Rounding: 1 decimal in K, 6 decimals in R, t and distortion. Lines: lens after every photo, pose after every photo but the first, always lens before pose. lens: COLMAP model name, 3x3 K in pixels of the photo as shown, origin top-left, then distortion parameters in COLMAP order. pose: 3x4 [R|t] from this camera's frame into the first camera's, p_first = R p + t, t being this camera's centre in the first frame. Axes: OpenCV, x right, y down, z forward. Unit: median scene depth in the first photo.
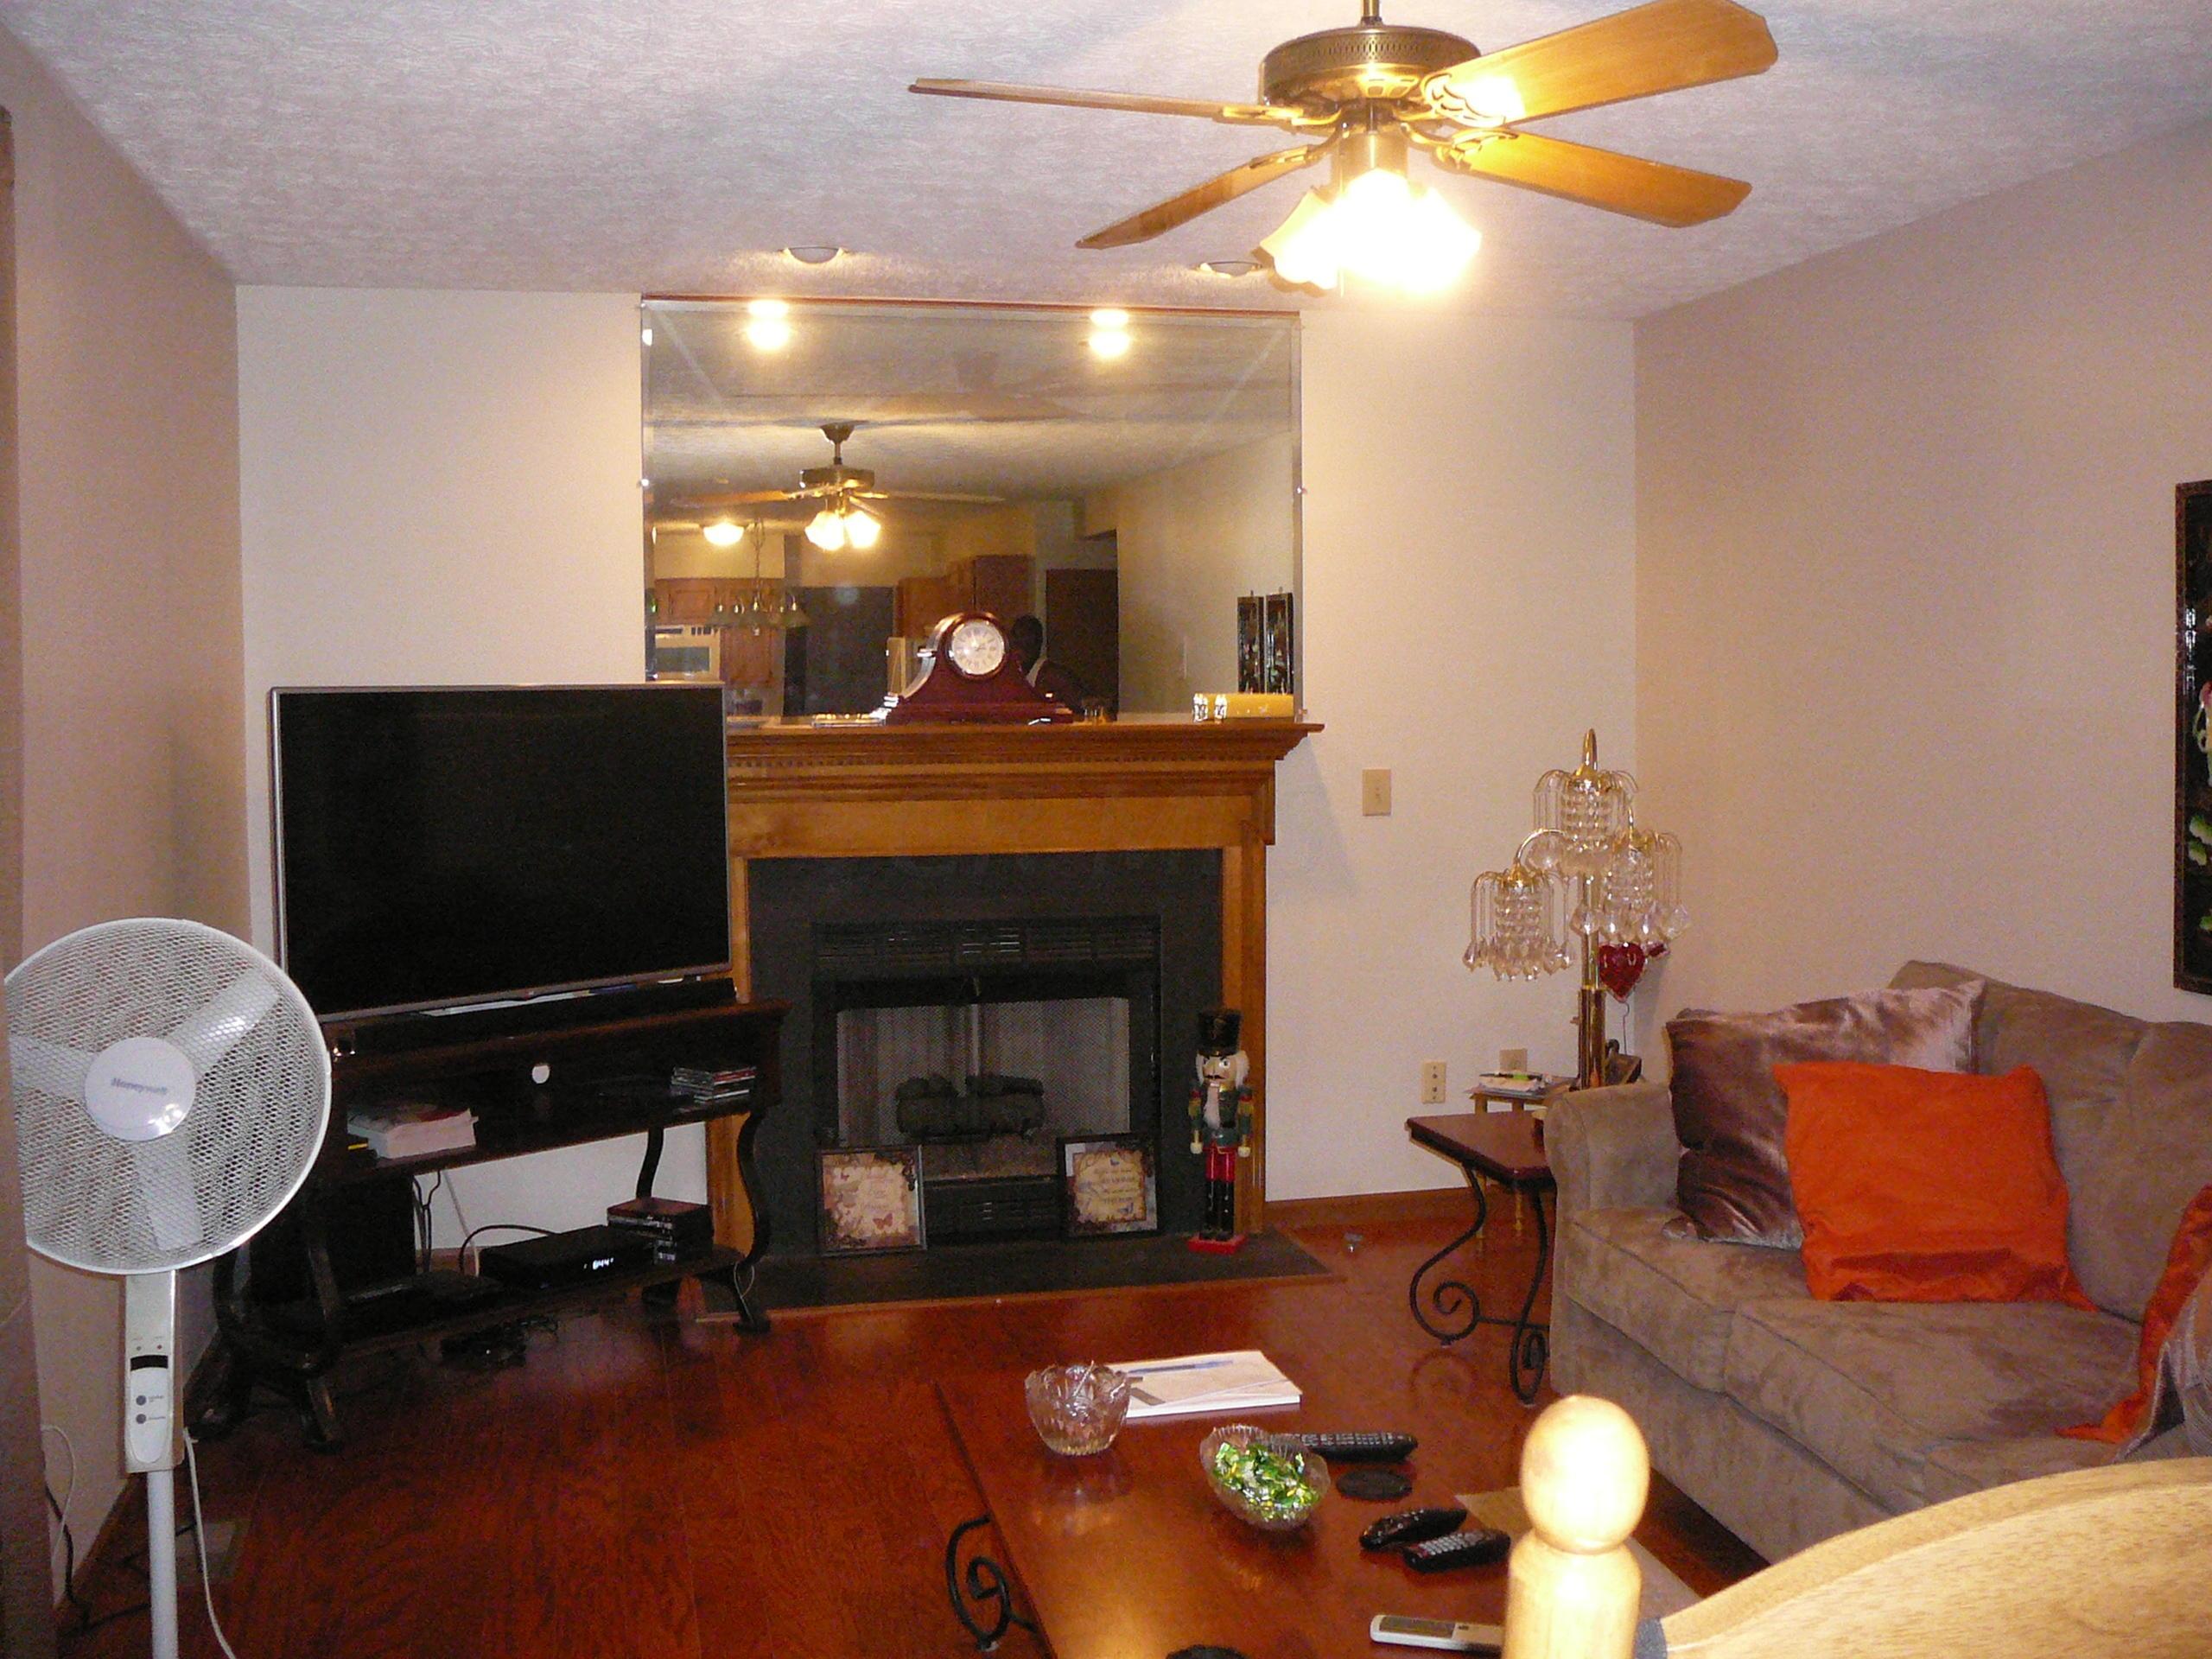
lens RADIAL K [[2224.3, 0, 1093.8], [0, 2224.3, 784.0], [0, 0, 1]] dist [-0.140336, 0.279118]
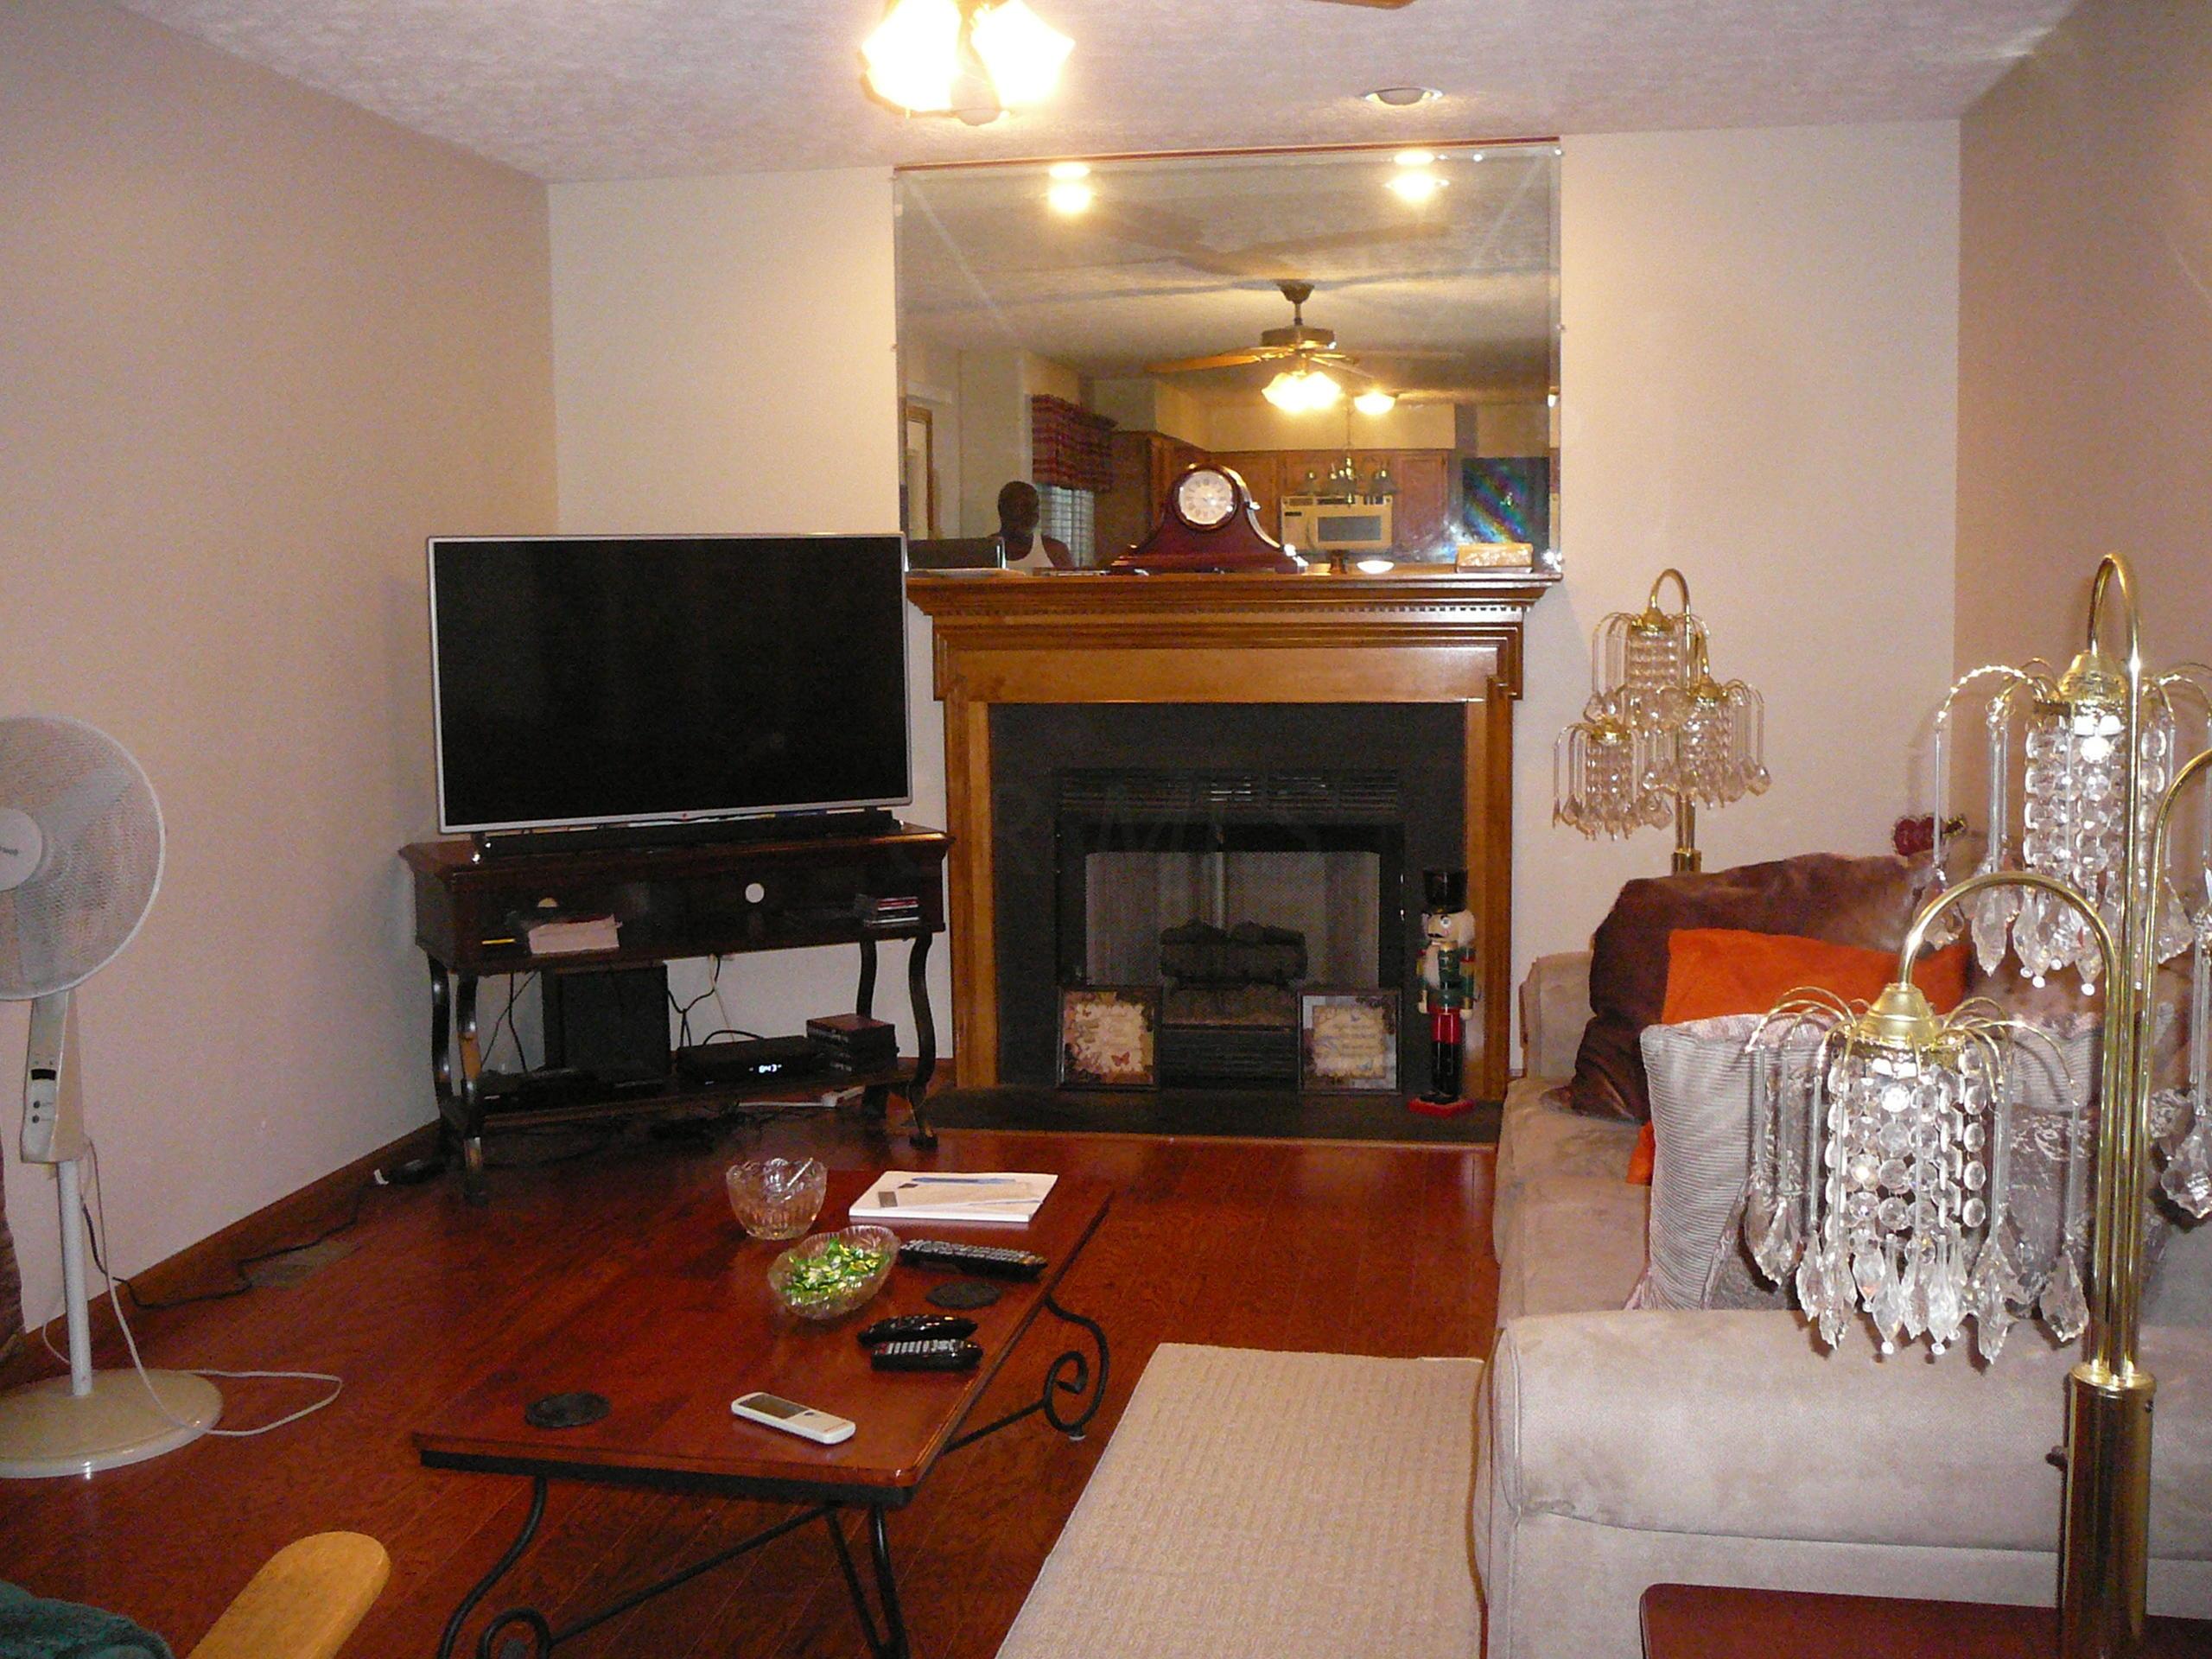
lens RADIAL K [[2224.3, 0, 1093.8], [0, 2224.3, 784.0], [0, 0, 1]] dist [-0.140336, 0.279118]
pose [[0.932439, 0.032037, -0.359905, 0.260057], [-0.012455, 0.998319, 0.056596, 0.011849], [0.361113, -0.048290, 0.931271, 0.040021]]
